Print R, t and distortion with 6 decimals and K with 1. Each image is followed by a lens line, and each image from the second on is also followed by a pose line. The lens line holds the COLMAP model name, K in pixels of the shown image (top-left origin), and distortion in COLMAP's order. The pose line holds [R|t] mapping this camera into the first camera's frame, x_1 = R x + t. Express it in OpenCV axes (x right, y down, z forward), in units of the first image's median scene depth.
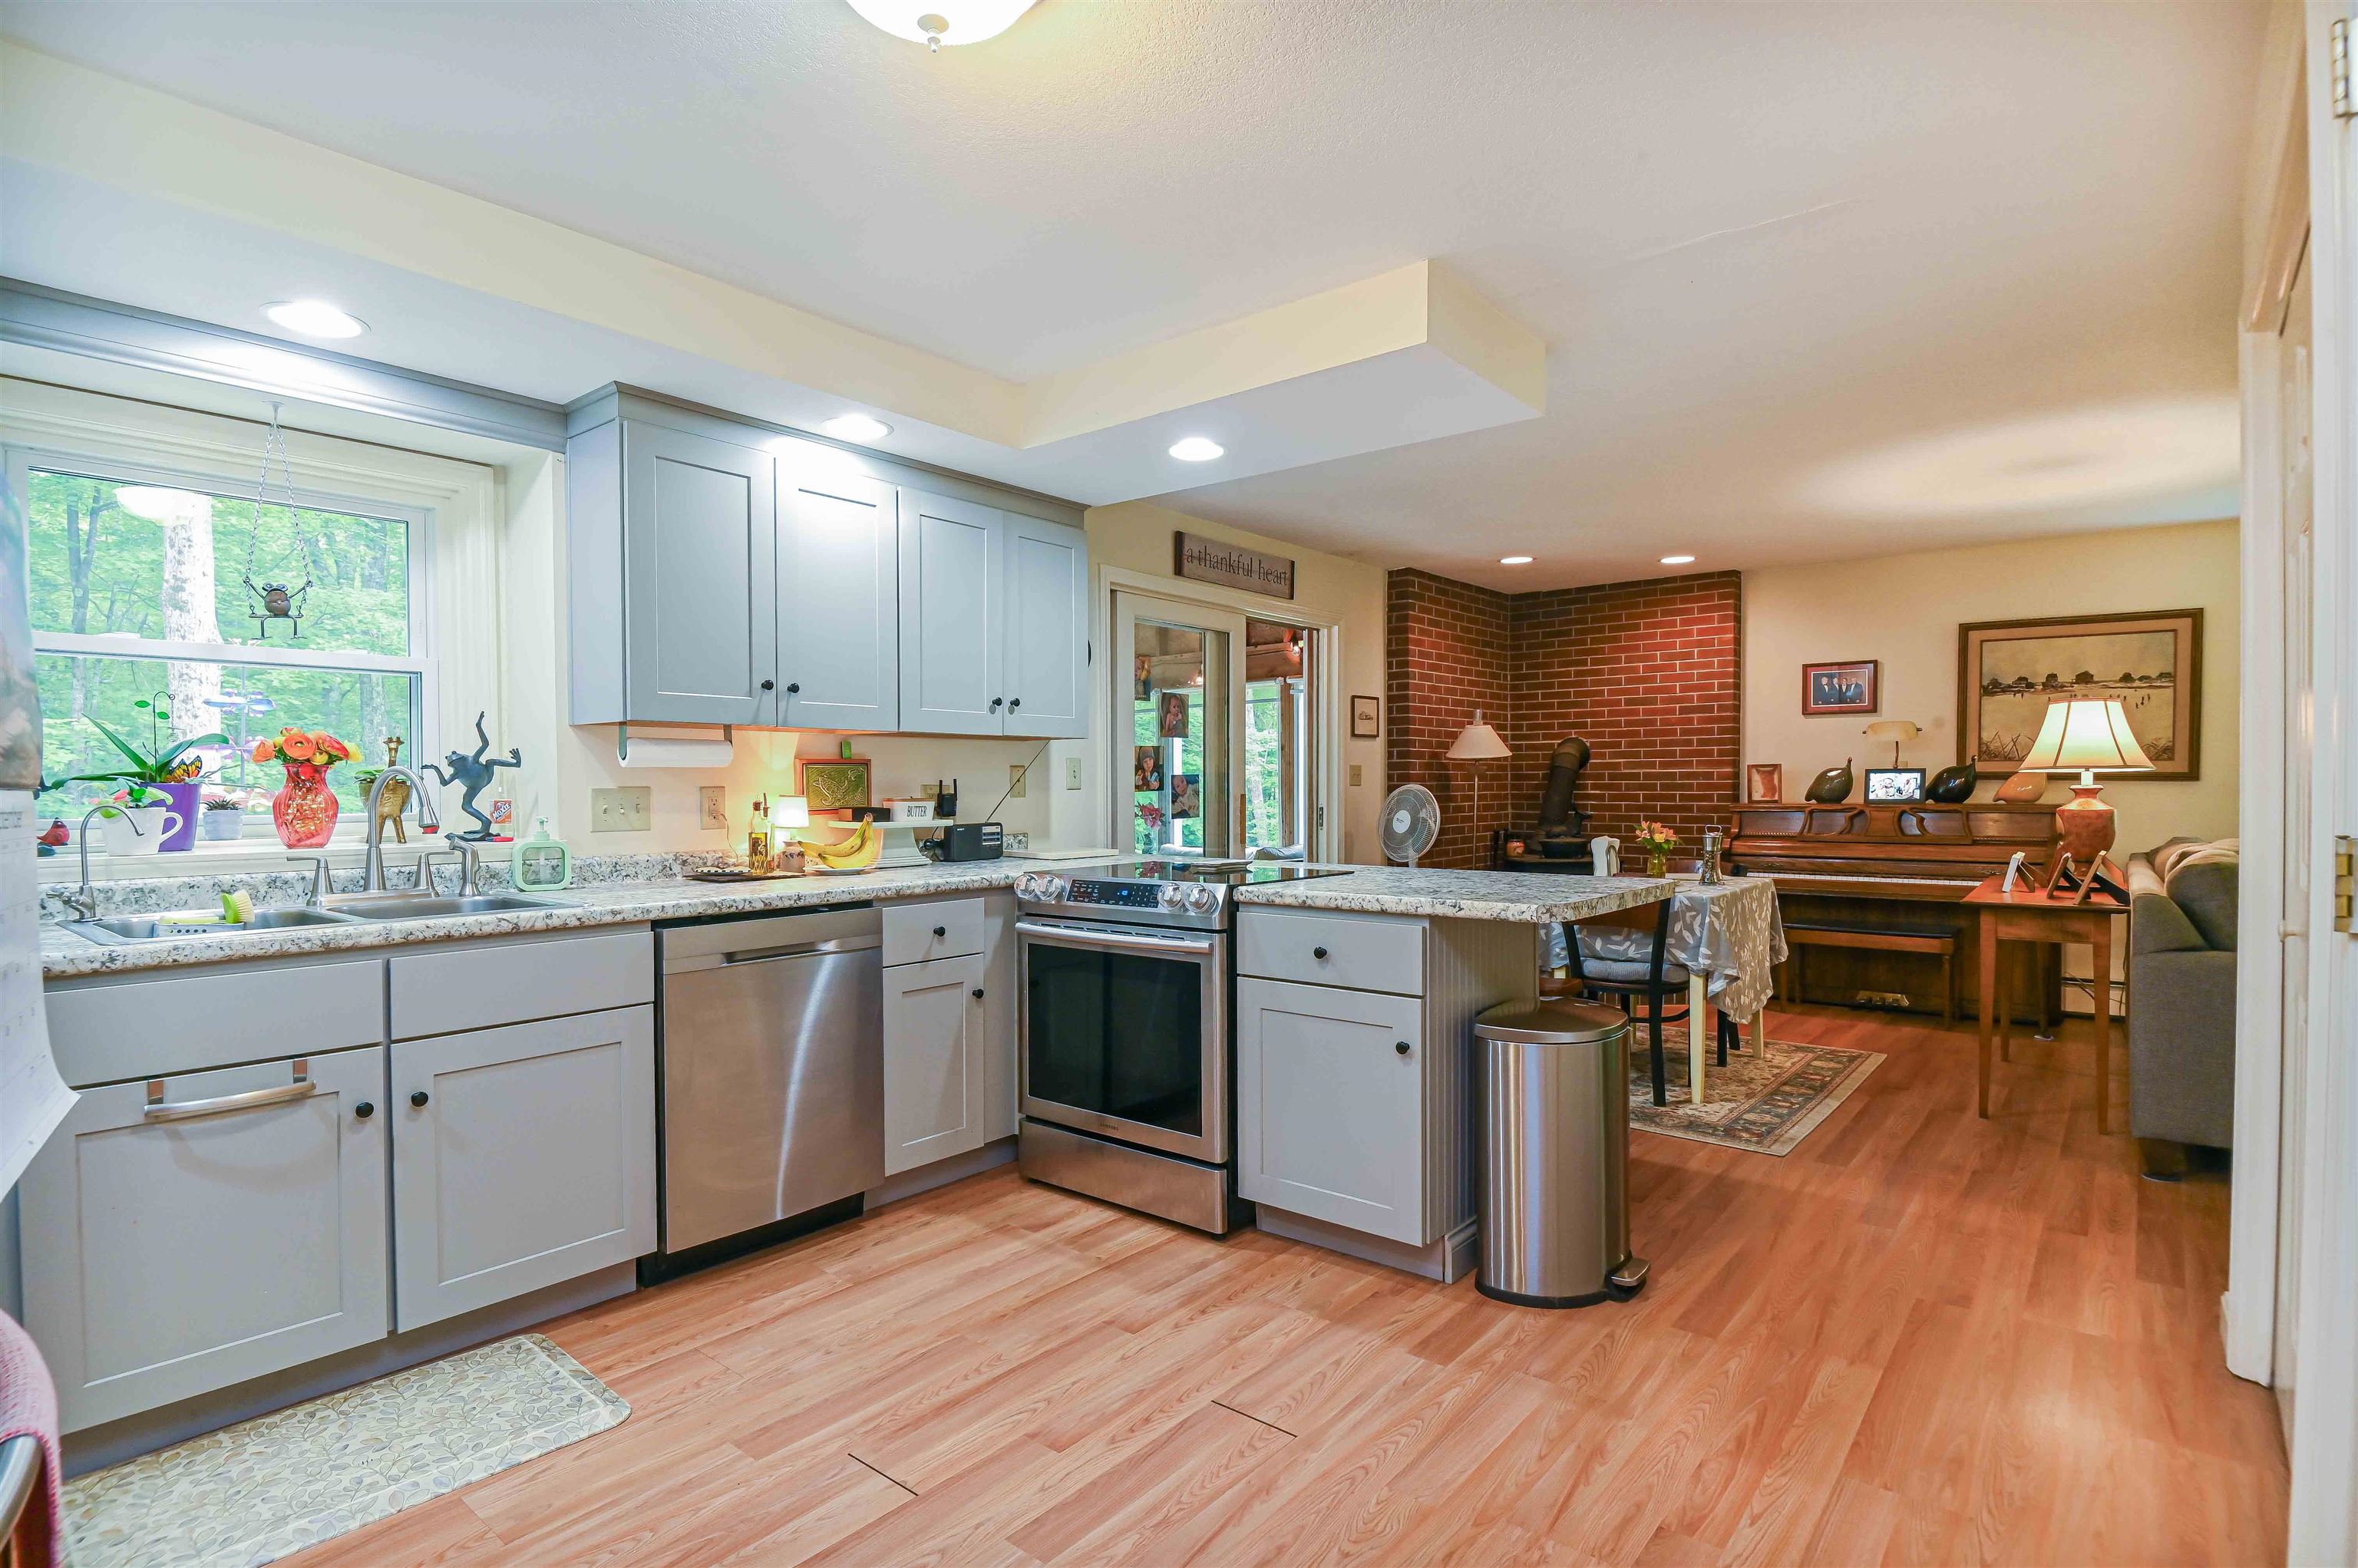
lens RADIAL K [[1184.9, 0, 1167.9], [0, 1184.9, 804.9], [0, 0, 1]] dist [0.003365, -0.000479]
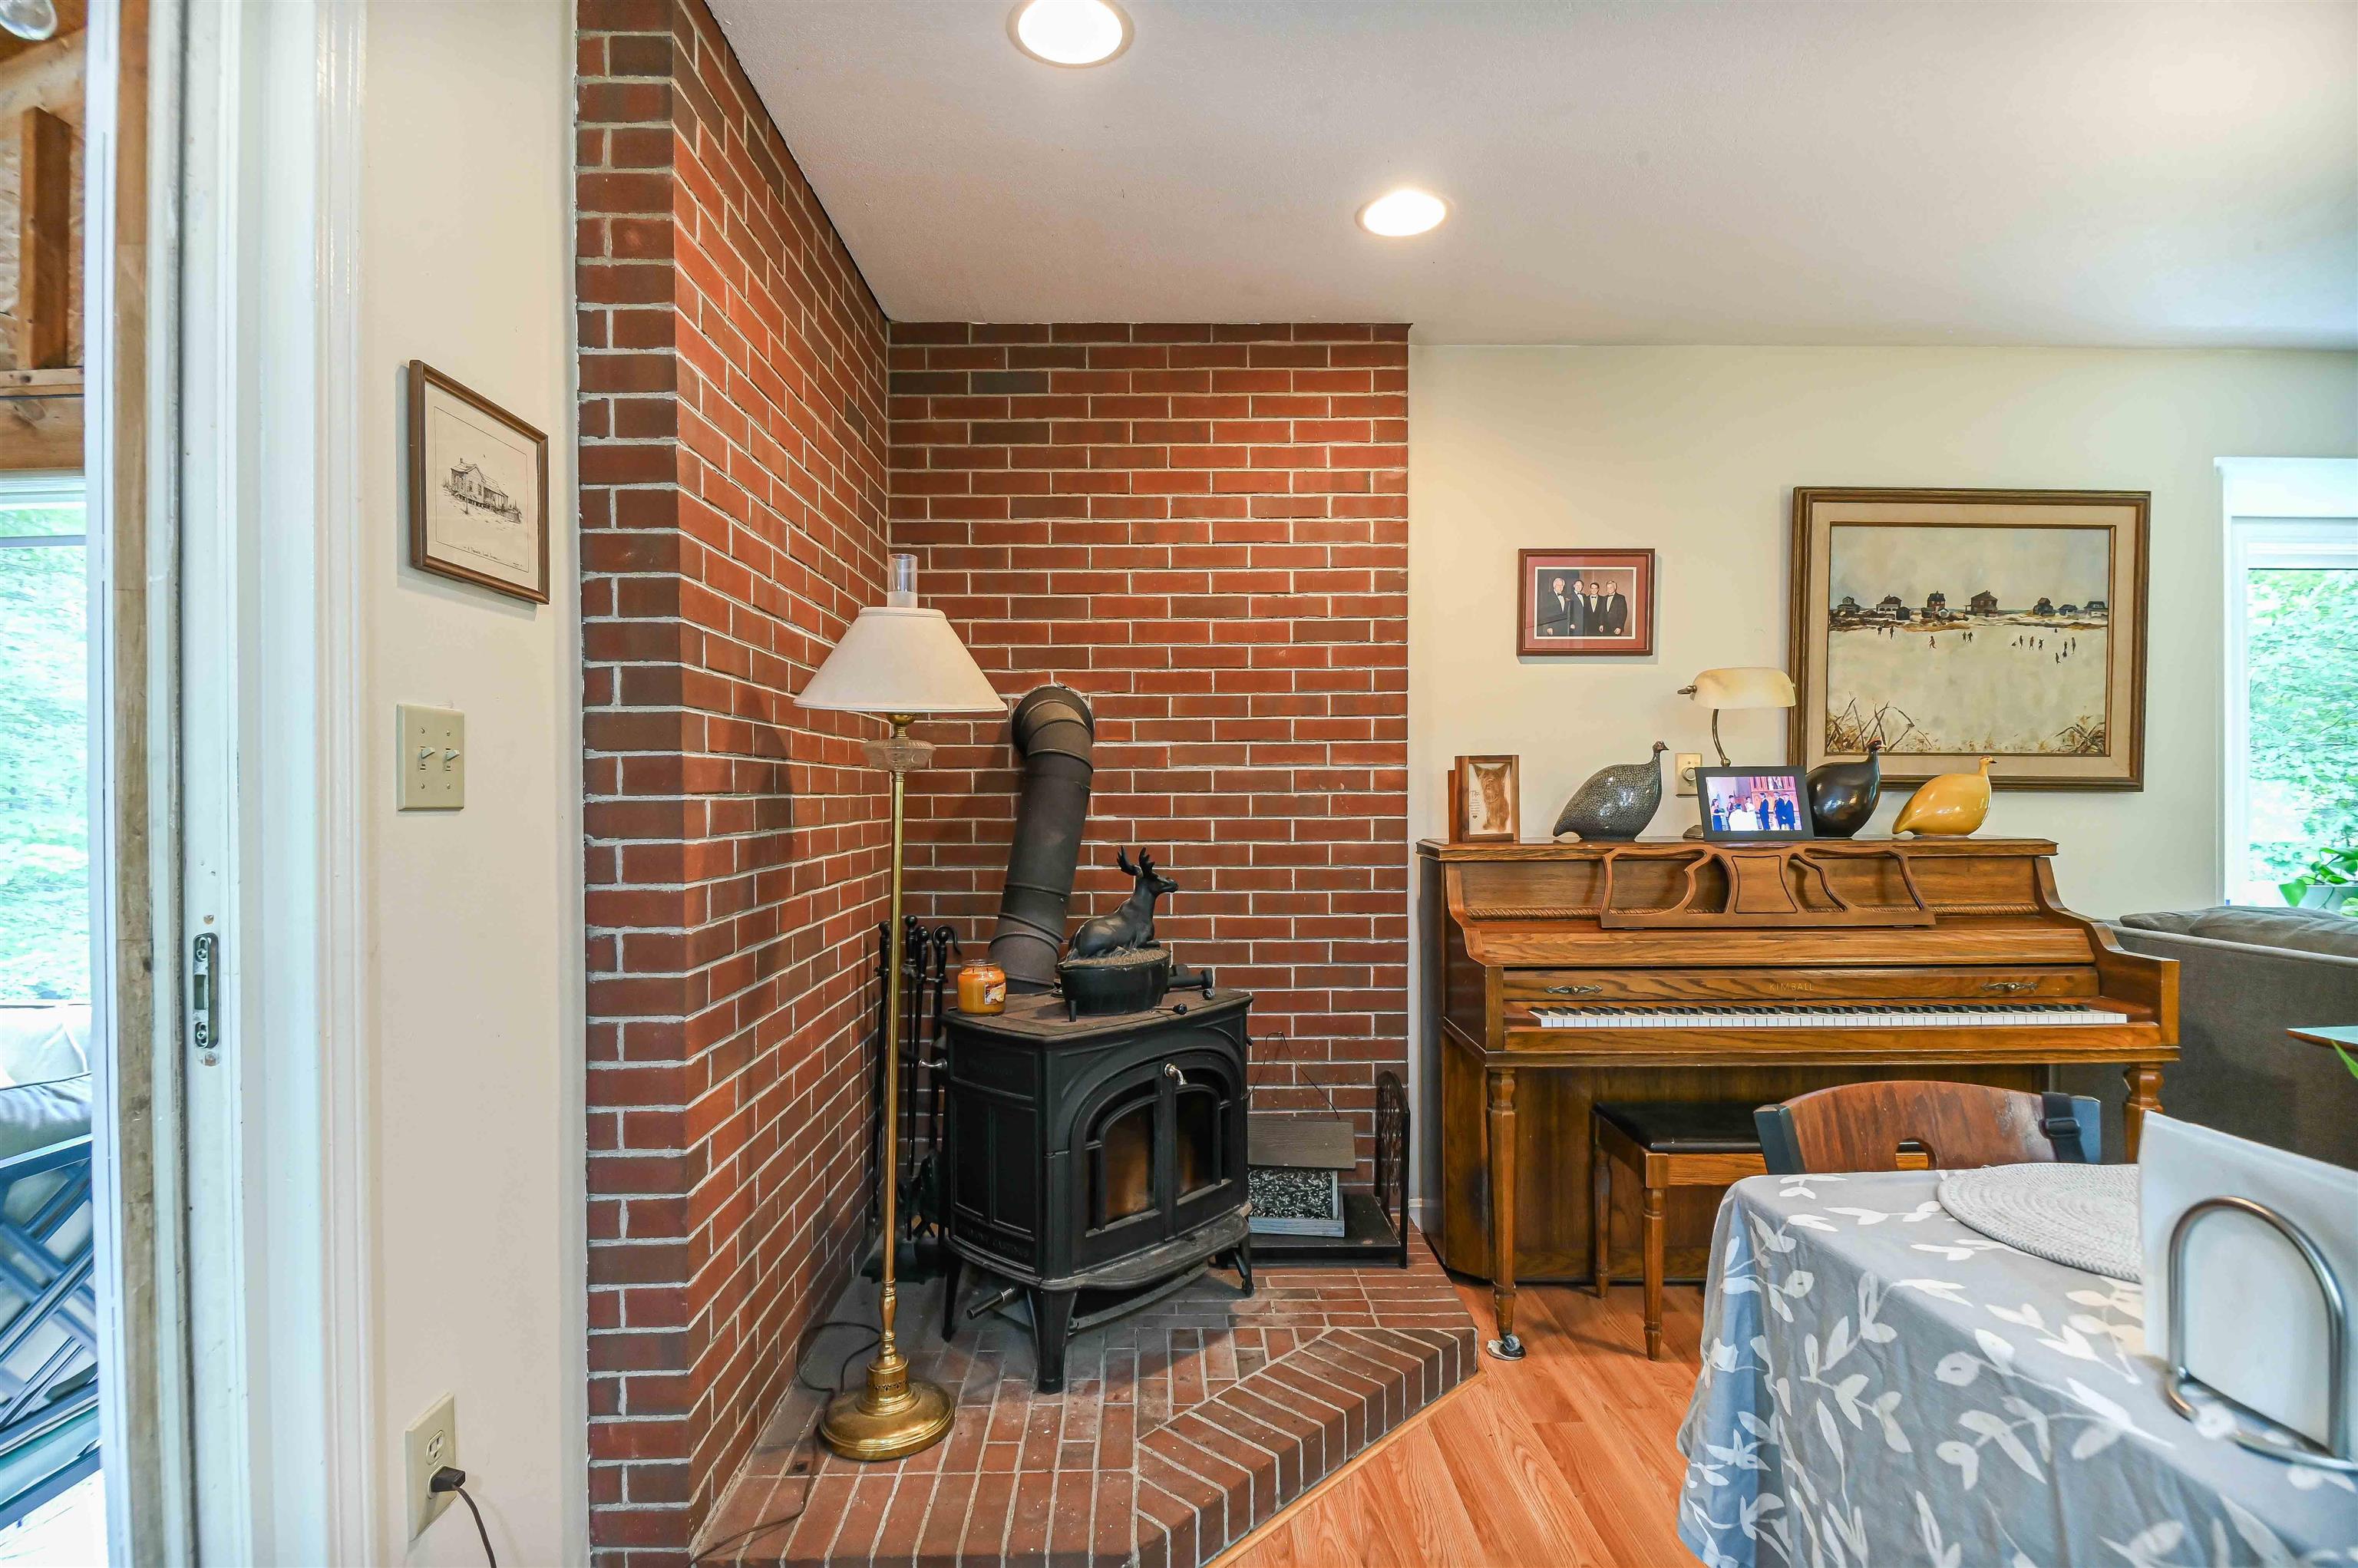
lens RADIAL K [[1184.9, 0, 1167.9], [0, 1184.9, 804.9], [0, 0, 1]] dist [0.003365, -0.000479]
pose [[0.766987, -0.005033, 0.641643, 0.118333], [0.012364, 0.999900, -0.006936, -0.013753], [-0.641543, 0.013253, 0.766972, 0.724068]]
